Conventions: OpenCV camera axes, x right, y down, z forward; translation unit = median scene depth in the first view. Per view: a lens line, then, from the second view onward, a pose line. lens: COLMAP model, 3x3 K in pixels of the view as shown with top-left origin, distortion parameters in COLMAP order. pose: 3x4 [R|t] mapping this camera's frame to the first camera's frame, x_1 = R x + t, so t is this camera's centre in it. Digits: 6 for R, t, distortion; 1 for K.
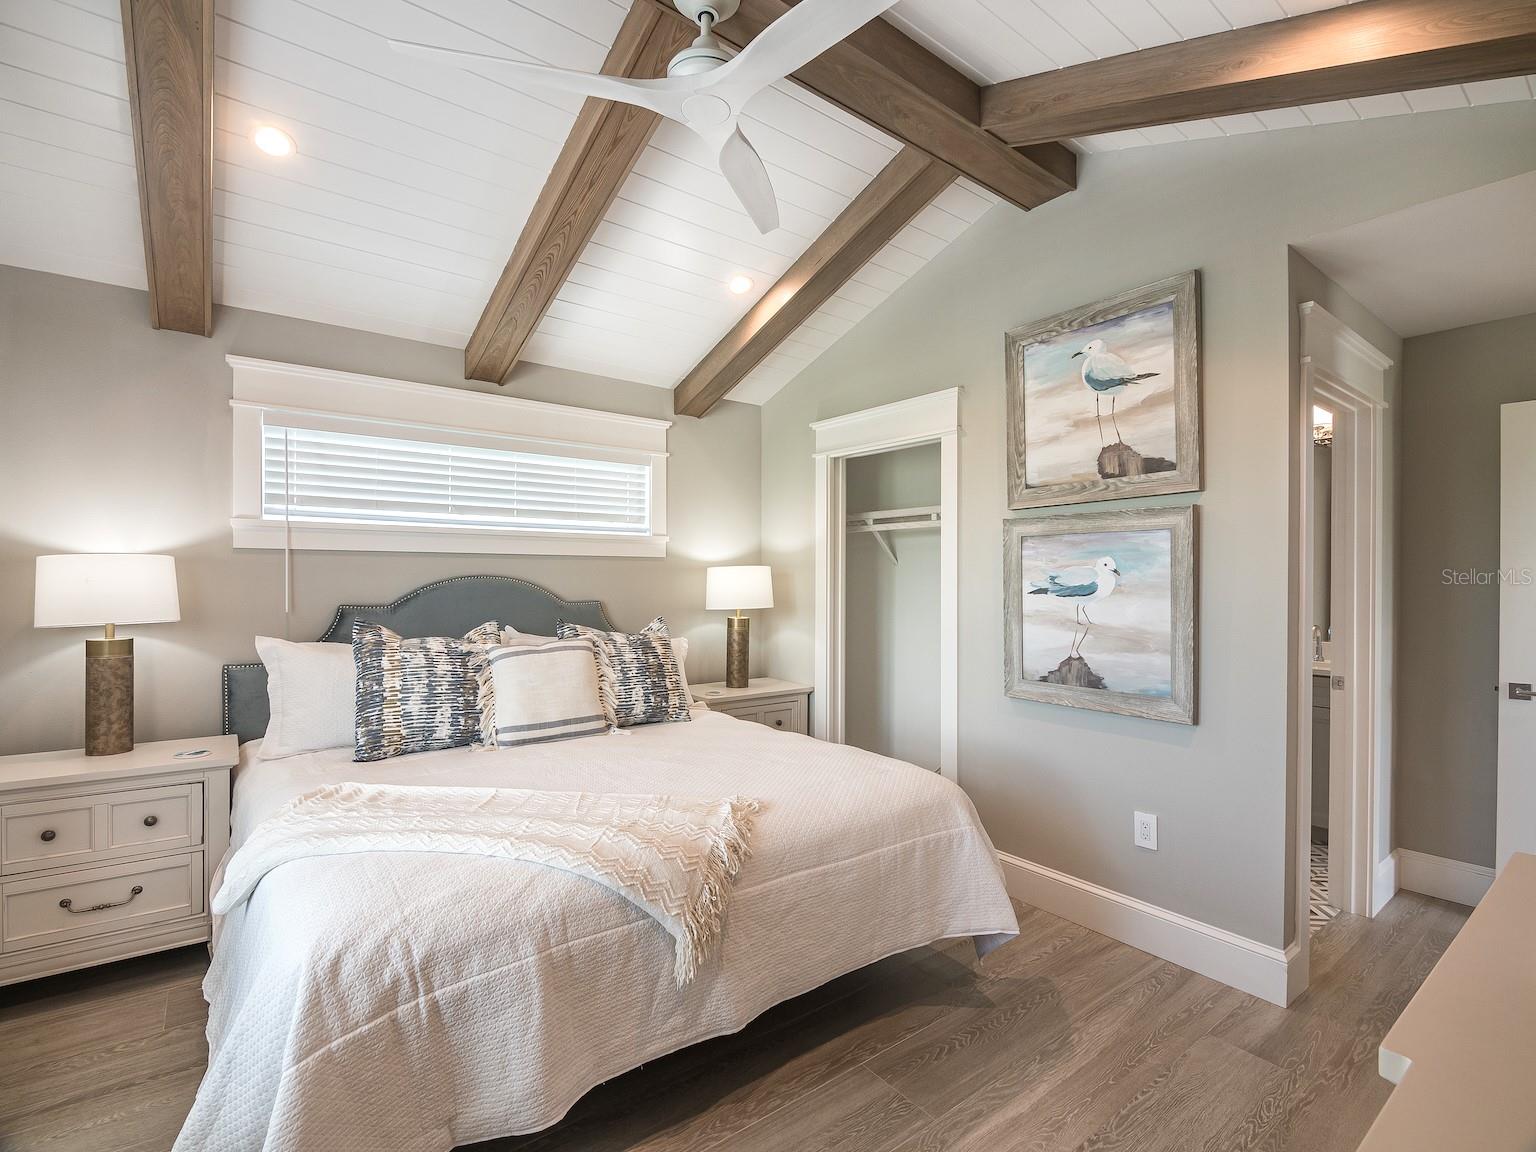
lens RADIAL K [[721.1, 0, 770.8], [0, 721.1, 582.8], [0, 0, 1]] dist [-0.004117, -0.000753]
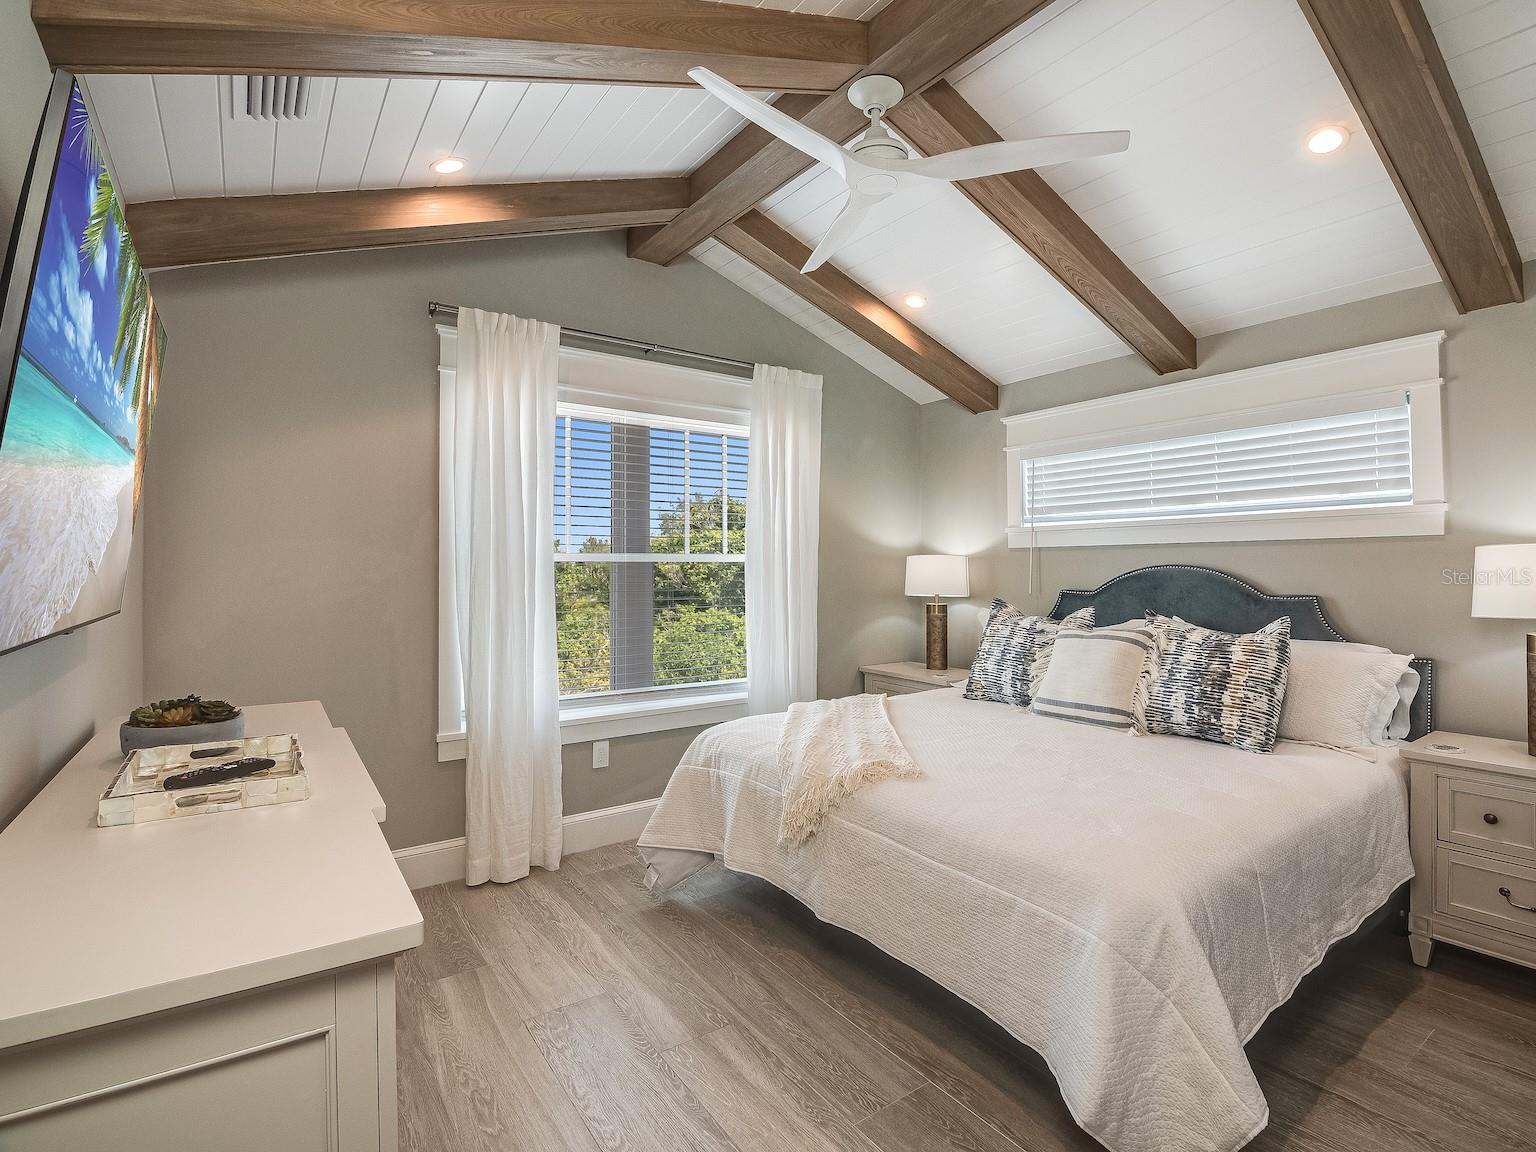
lens RADIAL K [[723.5, 0, 775.1], [0, 723.5, 562.7], [0, 0, 1]] dist [0.012573, -0.010401]
pose [[-0.020480, -0.011139, -0.999728, 0.778721], [-0.002325, 0.999936, -0.011093, -0.001419], [0.999788, 0.002097, -0.020504, 0.581149]]
